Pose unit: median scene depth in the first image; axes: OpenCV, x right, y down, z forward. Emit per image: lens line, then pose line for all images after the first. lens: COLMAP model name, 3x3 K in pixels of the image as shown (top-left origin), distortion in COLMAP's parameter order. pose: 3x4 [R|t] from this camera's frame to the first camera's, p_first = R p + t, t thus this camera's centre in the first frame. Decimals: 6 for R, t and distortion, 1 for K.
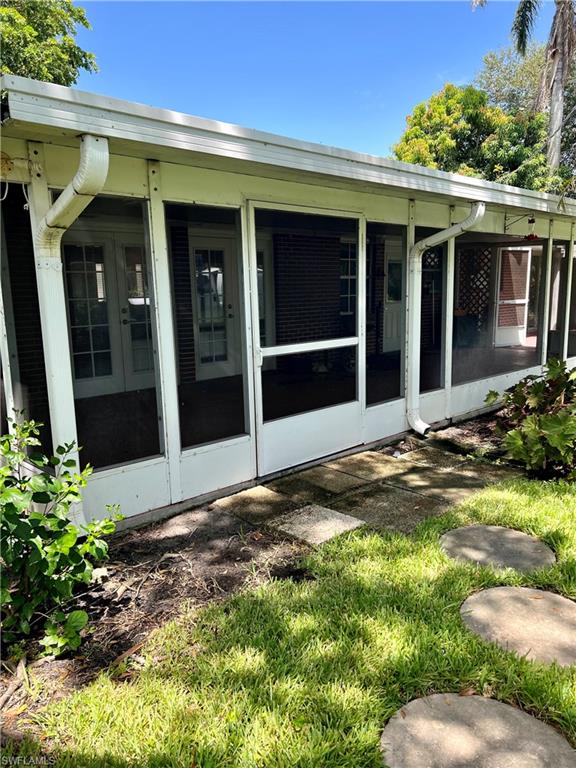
lens RADIAL K [[577.4, 0, 286.8], [0, 577.4, 397.7], [0, 0, 1]] dist [0.039266, -0.056087]
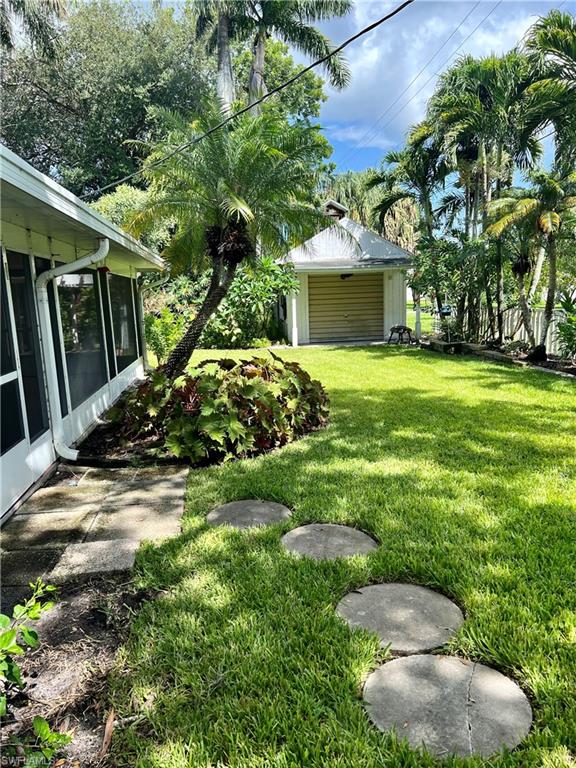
lens RADIAL K [[577.4, 0, 286.8], [0, 577.4, 397.7], [0, 0, 1]] dist [0.039266, -0.056087]
pose [[0.595751, -0.155546, 0.787963, -0.082979], [0.189981, 0.980518, 0.049919, -0.006154], [-0.780377, 0.119959, 0.613695, 0.018753]]
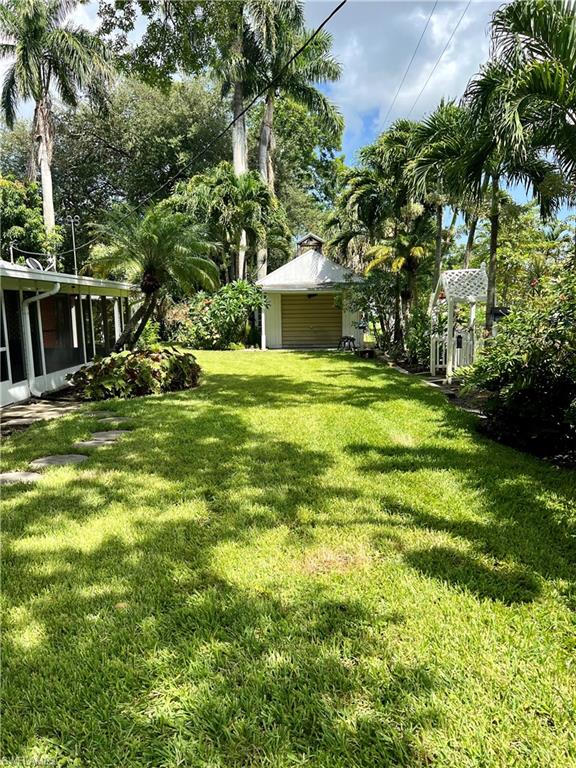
lens RADIAL K [[577.4, 0, 286.8], [0, 577.4, 397.7], [0, 0, 1]] dist [0.039266, -0.056087]
pose [[0.689686, -0.114778, 0.714954, -0.146668], [0.150695, 0.988491, 0.013323, 0.040799], [-0.708255, 0.098551, 0.699044, -0.233833]]
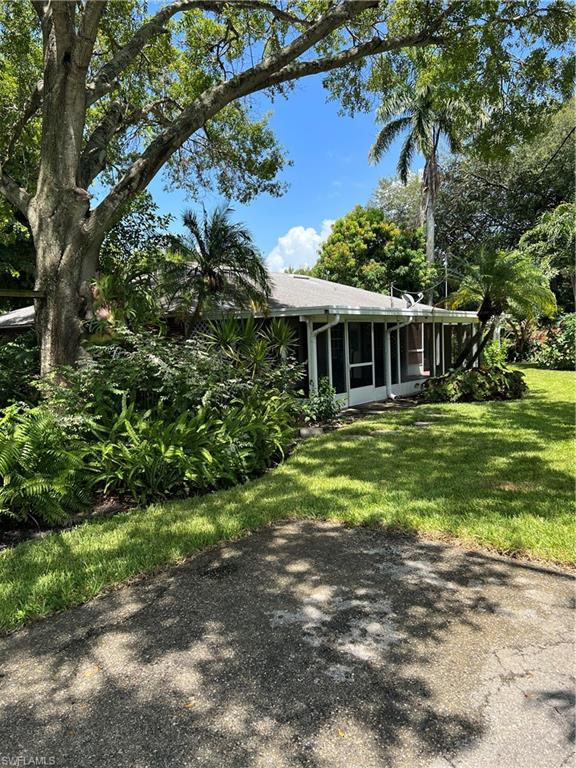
lens RADIAL K [[577.4, 0, 286.8], [0, 577.4, 397.7], [0, 0, 1]] dist [0.039266, -0.056087]
pose [[0.985355, -0.038675, 0.166070, -0.174229], [0.054439, 0.994321, -0.091442, 0.068856], [-0.161590, 0.099143, 0.981865, -0.384720]]
